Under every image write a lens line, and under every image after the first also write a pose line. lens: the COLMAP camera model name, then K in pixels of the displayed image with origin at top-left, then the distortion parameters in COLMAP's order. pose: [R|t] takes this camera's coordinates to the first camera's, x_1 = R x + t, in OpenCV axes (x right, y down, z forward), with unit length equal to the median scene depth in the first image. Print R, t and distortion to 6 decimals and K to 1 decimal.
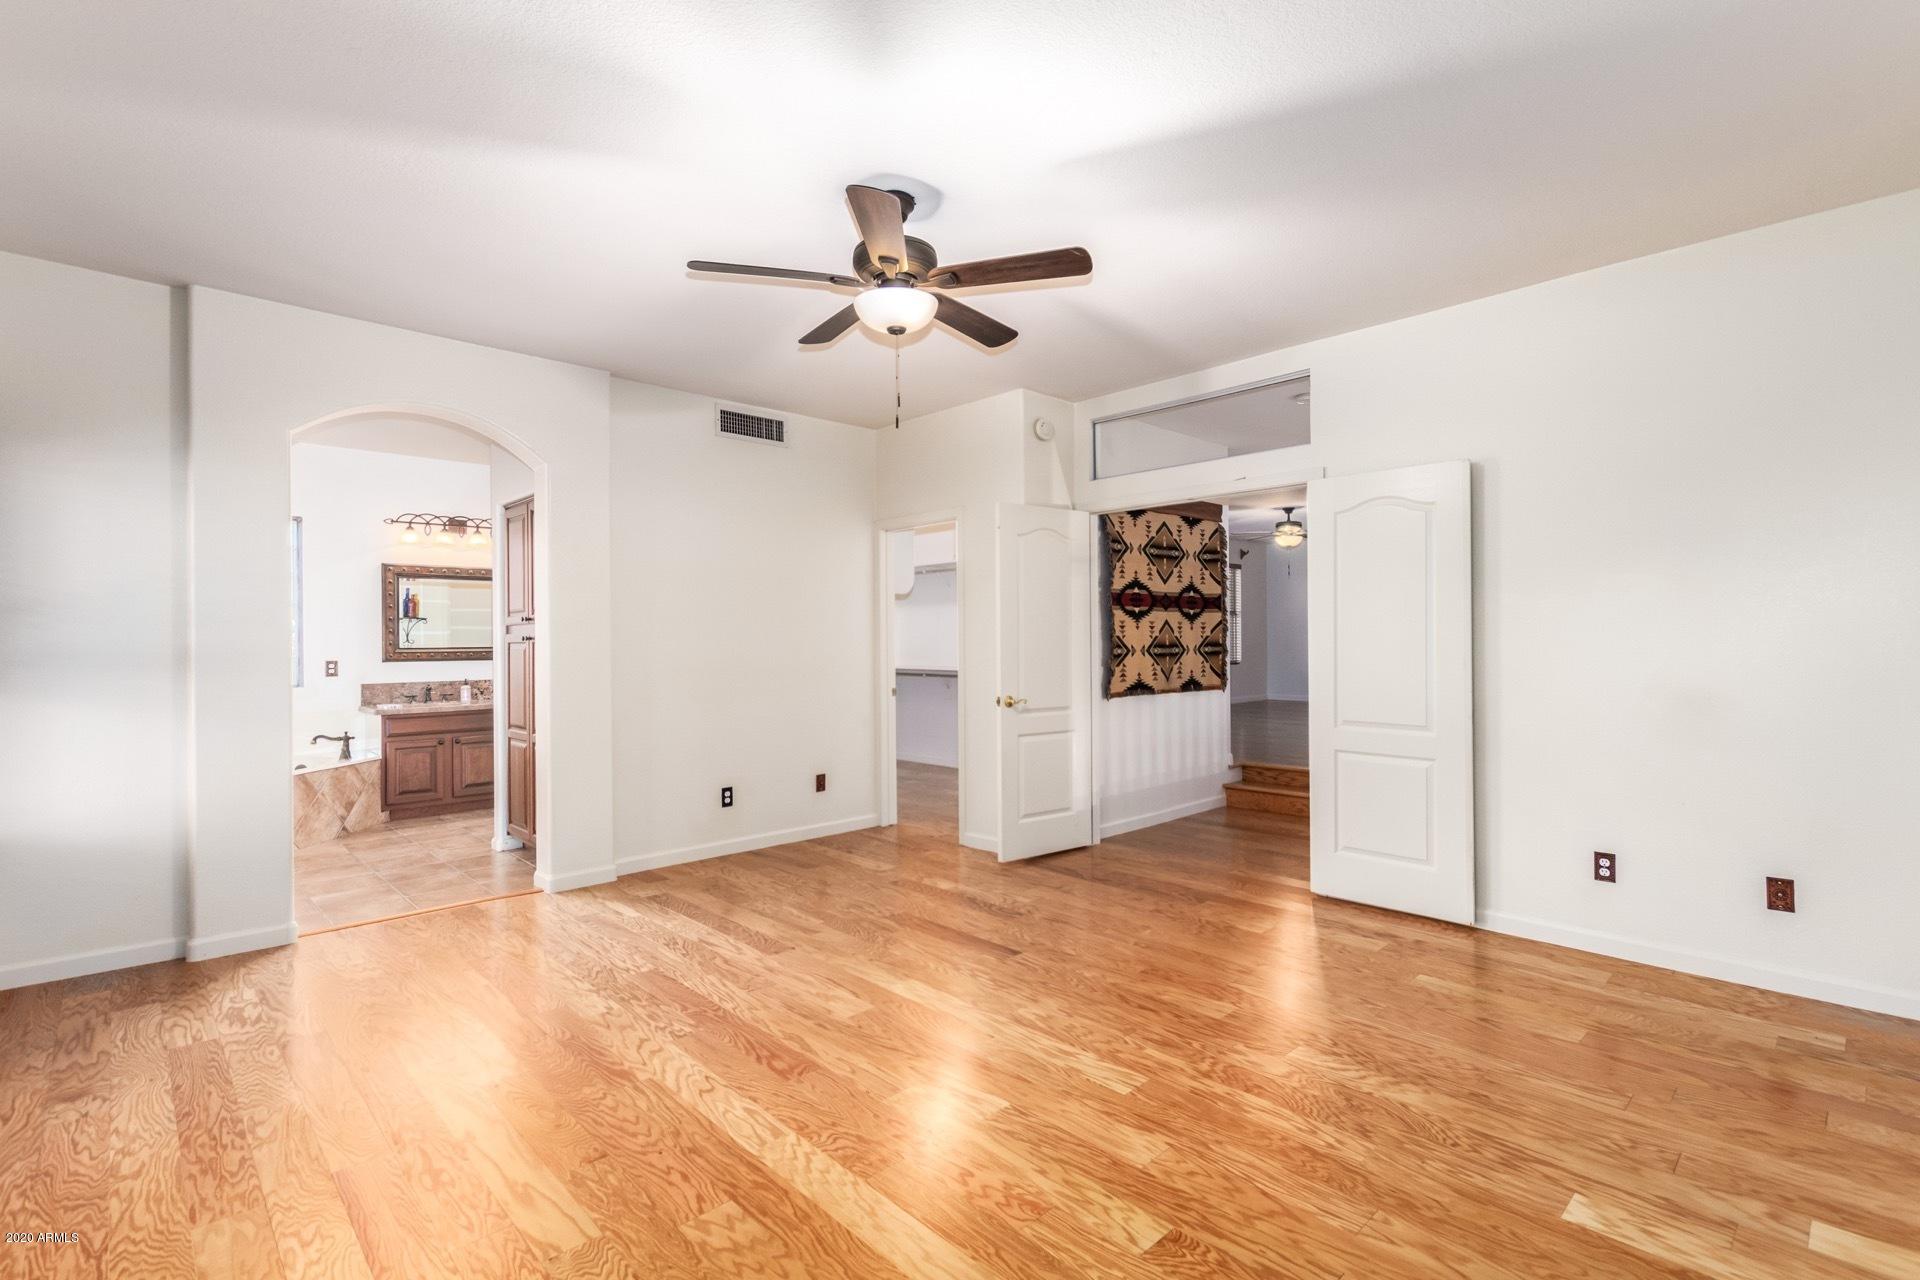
lens RADIAL K [[890.8, 0, 960.6], [0, 890.8, 632.8], [0, 0, 1]] dist [0.011095, -0.000783]
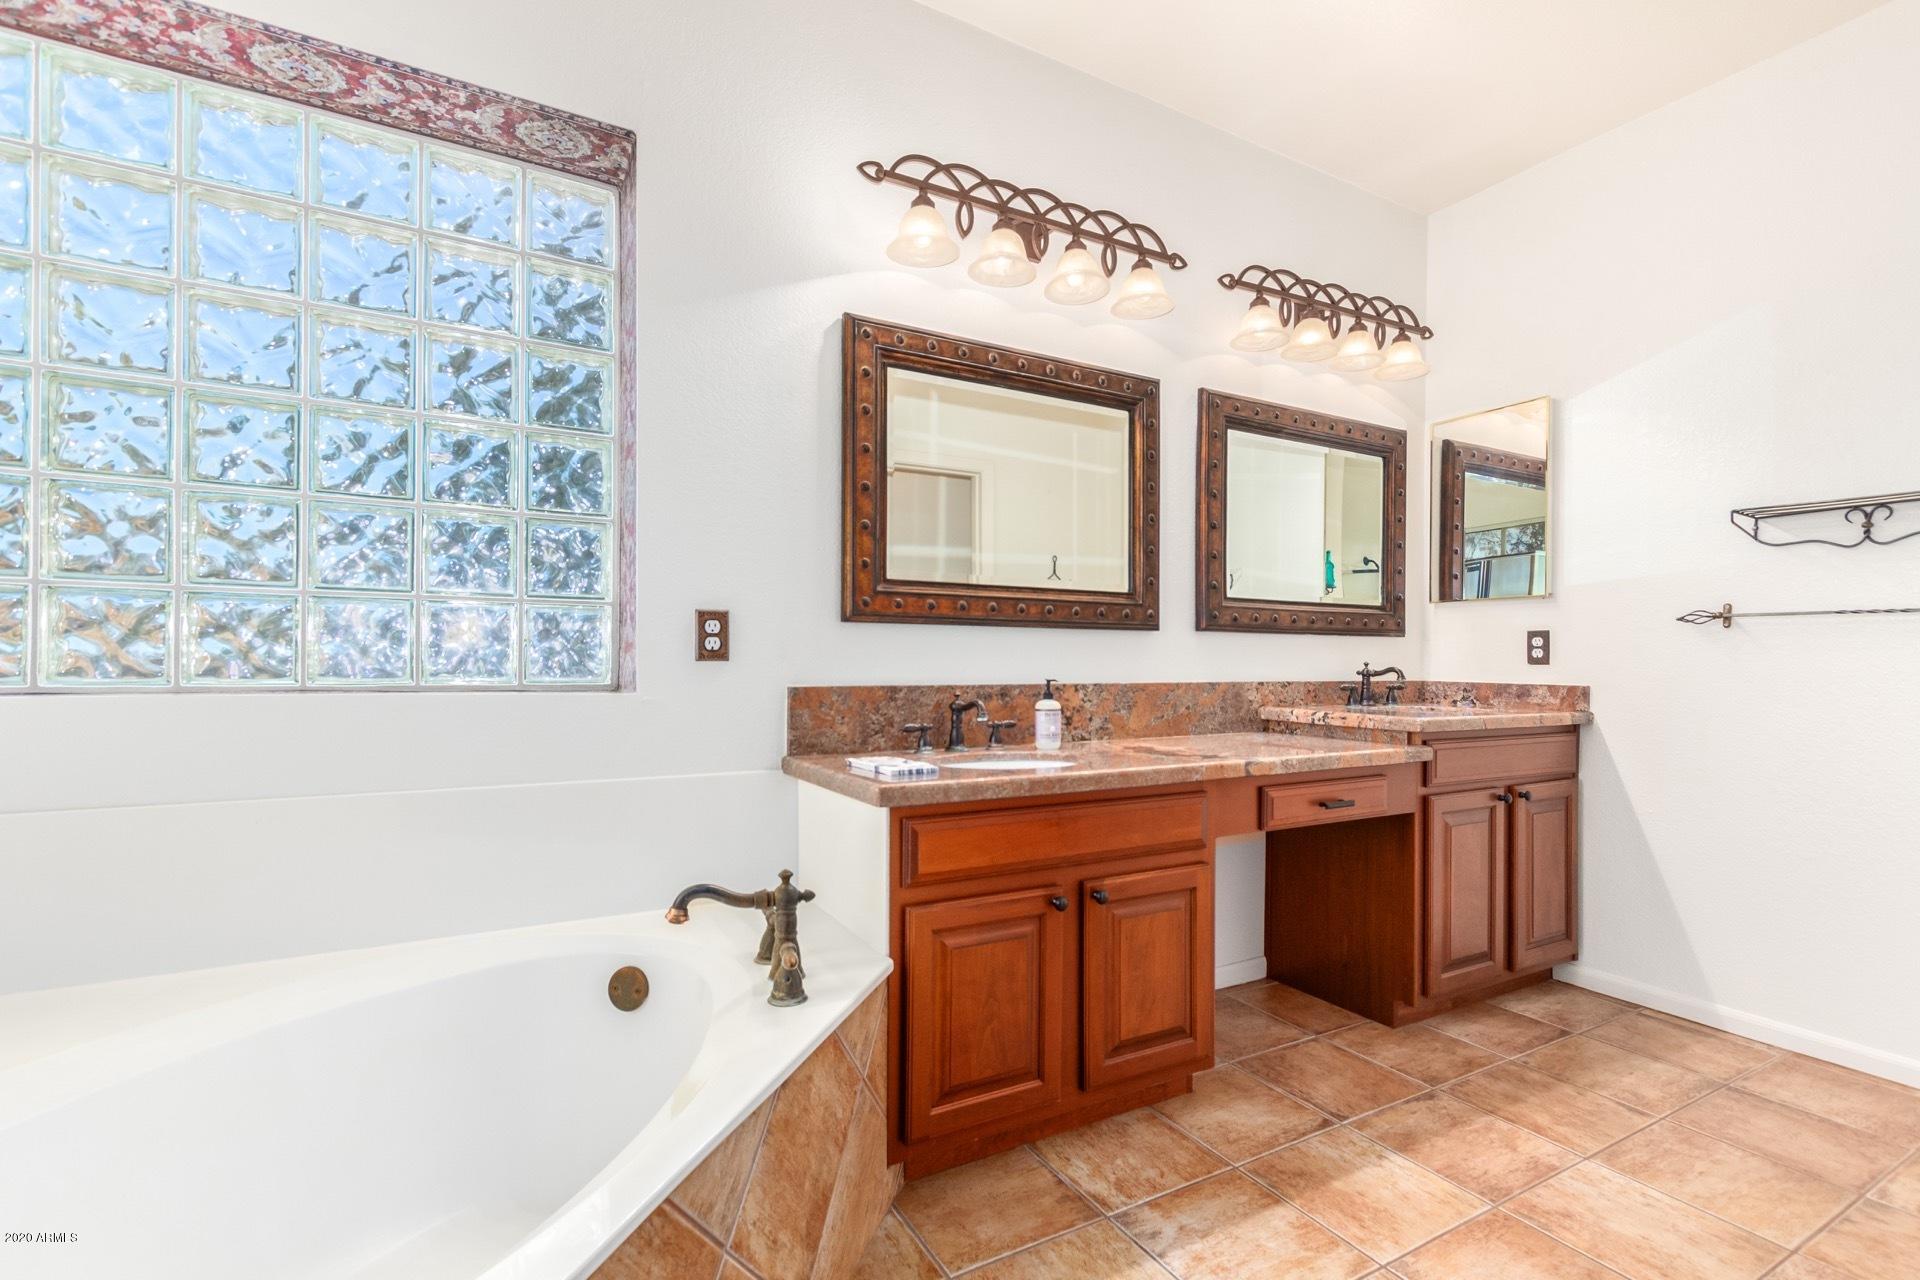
lens RADIAL K [[890.8, 0, 959.3], [0, 890.8, 651.3], [0, 0, 1]] dist [0.011095, -0.000783]
pose [[0.969138, 0.012981, -0.246178, -0.542866], [-0.012618, 0.999916, 0.003055, 0.043491], [0.246197, 0.000146, 0.969220, 0.721181]]
